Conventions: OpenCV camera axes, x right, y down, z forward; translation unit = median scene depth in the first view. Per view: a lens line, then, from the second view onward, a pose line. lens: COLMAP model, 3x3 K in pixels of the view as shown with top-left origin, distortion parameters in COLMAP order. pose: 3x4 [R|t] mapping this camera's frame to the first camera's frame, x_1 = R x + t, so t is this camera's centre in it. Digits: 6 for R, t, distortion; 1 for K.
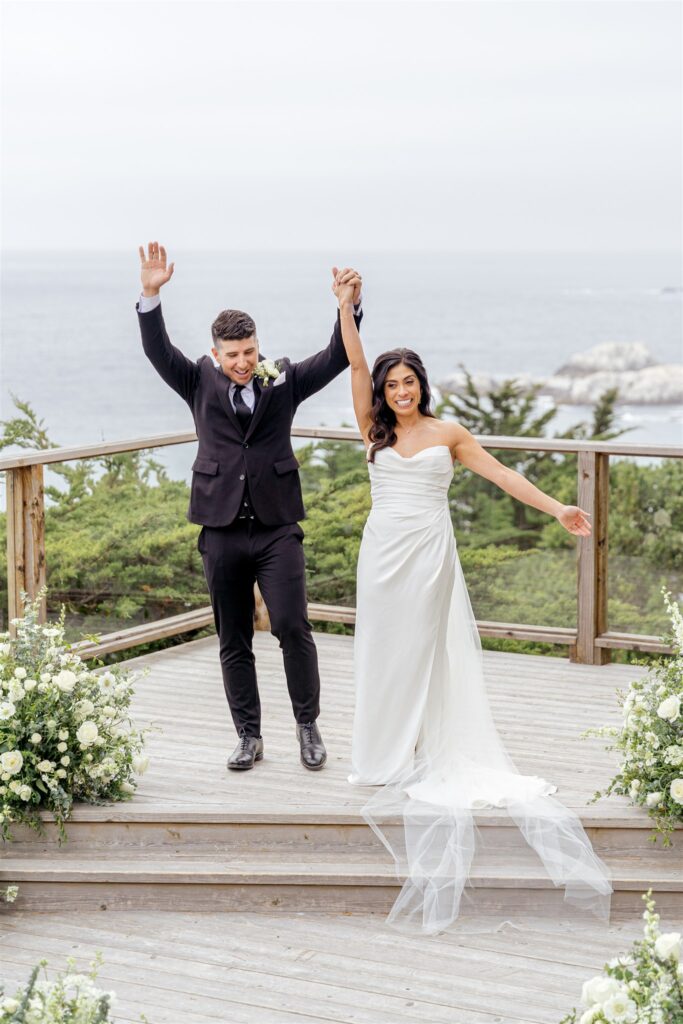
lens RADIAL K [[2310.8, 0, 341.8], [0, 2310.8, 501.3], [0, 0, 1]] dist [-0.351172, 0.000000]
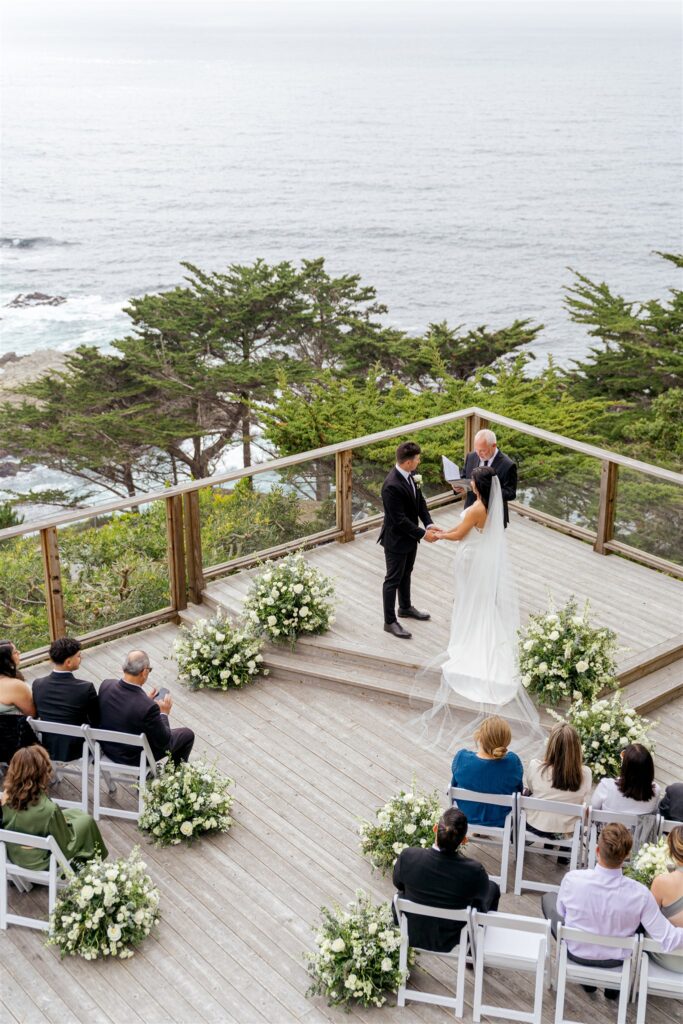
lens RADIAL K [[1260.0, 0, 341.5], [0, 1260.0, 511.5], [0, 0, 1]] dist [-0.006610, 0.000000]
pose [[0.932262, 0.136957, -0.334857, 0.351936], [-0.046404, 0.963198, 0.264757, -0.349083], [0.358794, -0.231284, 0.904309, -0.192727]]
